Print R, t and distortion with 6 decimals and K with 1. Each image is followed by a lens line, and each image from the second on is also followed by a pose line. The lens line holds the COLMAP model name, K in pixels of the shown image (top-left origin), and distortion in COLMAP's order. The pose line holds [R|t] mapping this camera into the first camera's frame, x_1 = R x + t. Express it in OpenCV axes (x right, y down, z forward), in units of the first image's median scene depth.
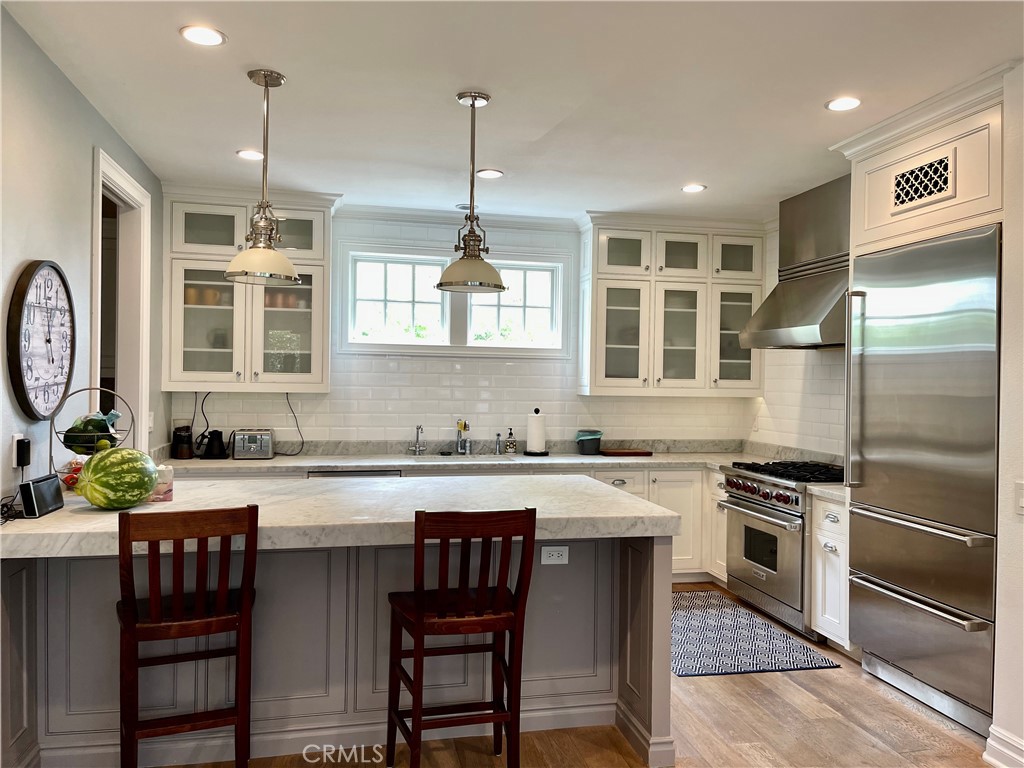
lens RADIAL K [[771.7, 0, 514.9], [0, 771.7, 382.0], [0, 0, 1]] dist [0.047763, -0.043586]
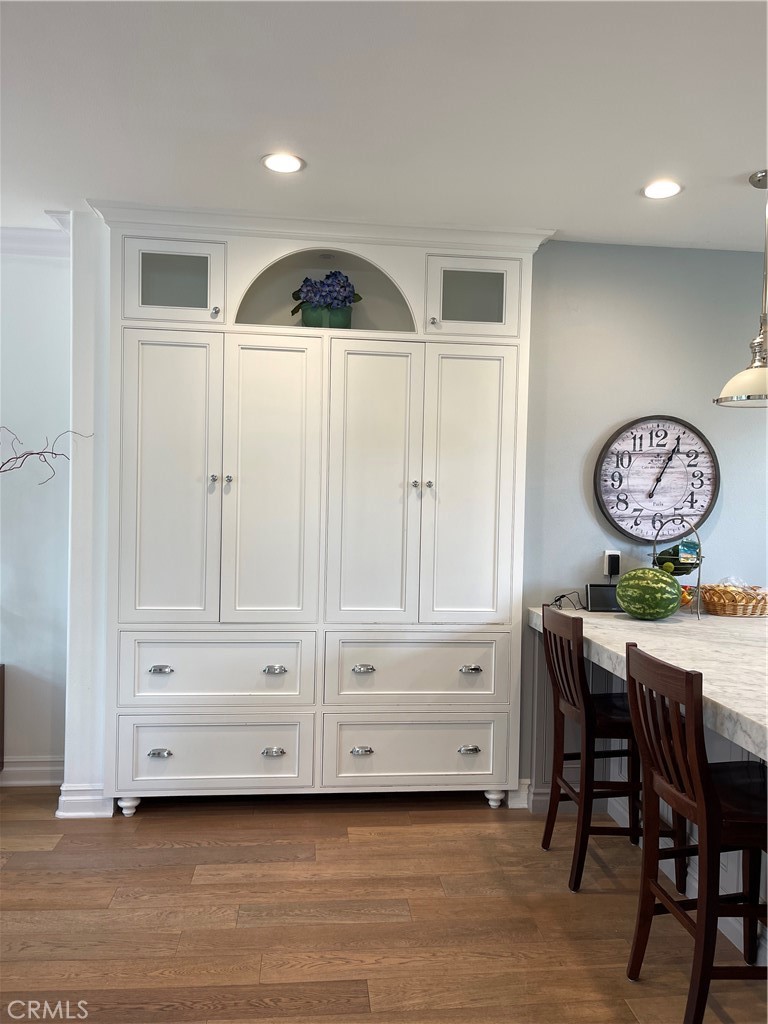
lens RADIAL K [[771.7, 0, 386.2], [0, 771.7, 520.8], [0, 0, 1]] dist [0.047763, -0.043586]
pose [[-0.115333, 0.009209, -0.993284, 0.608426], [-0.029398, 0.999487, 0.012680, 0.008694], [0.992892, 0.030663, -0.115004, 0.642818]]
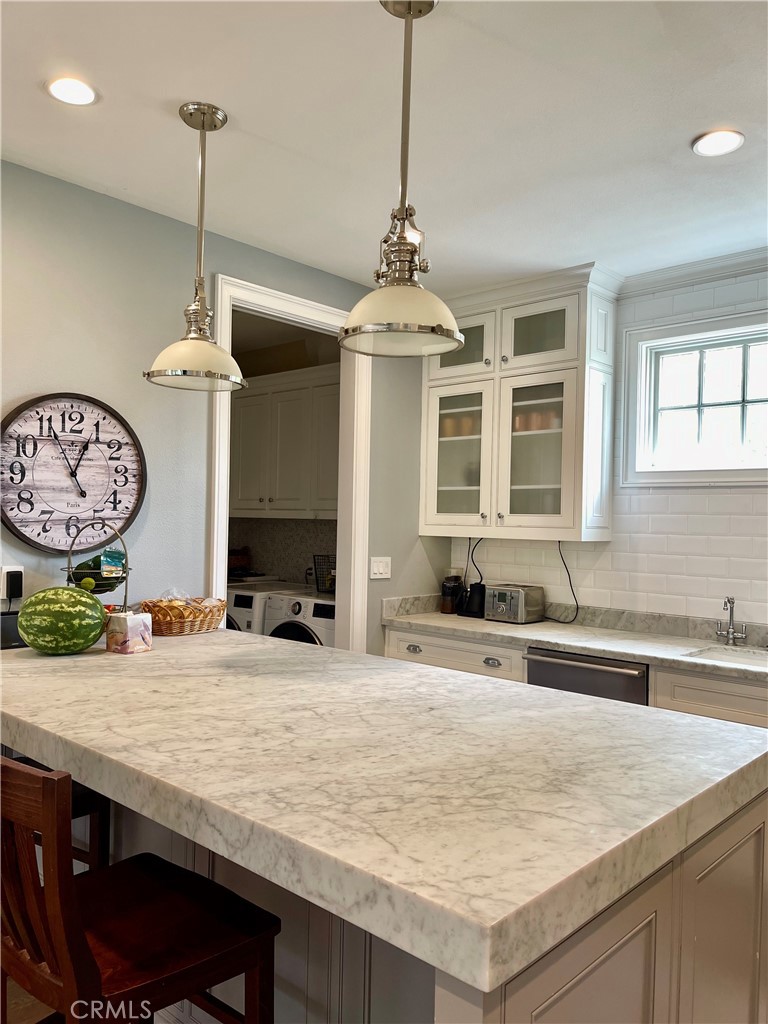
lens RADIAL K [[771.7, 0, 386.2], [0, 771.7, 518.5], [0, 0, 1]] dist [0.047763, -0.043586]
pose [[0.574251, -0.006382, -0.818654, 0.389088], [-0.015386, 0.999709, -0.018586, 0.014042], [0.818534, 0.023268, 0.573986, 0.685088]]
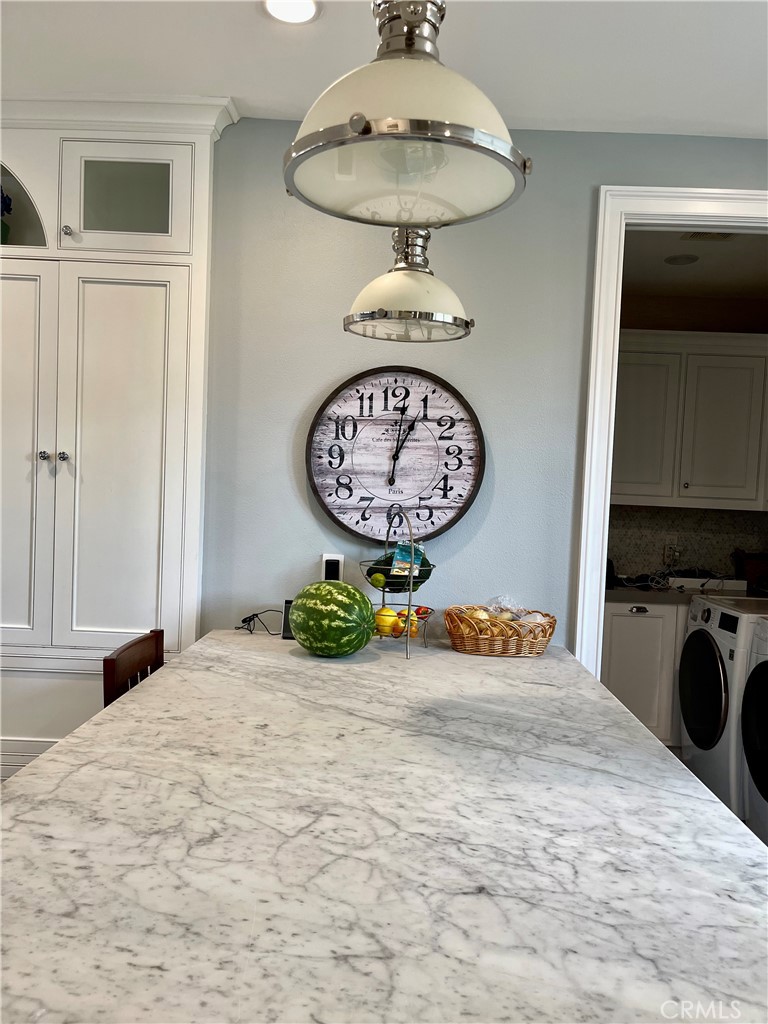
lens RADIAL K [[771.7, 0, 390.4], [0, 771.7, 522.9], [0, 0, 1]] dist [0.047763, -0.043586]
pose [[-0.228565, 0.018306, -0.973357, 0.230894], [-0.050910, 0.998230, 0.030728, -0.004173], [0.972197, 0.056577, -0.227229, 1.076882]]
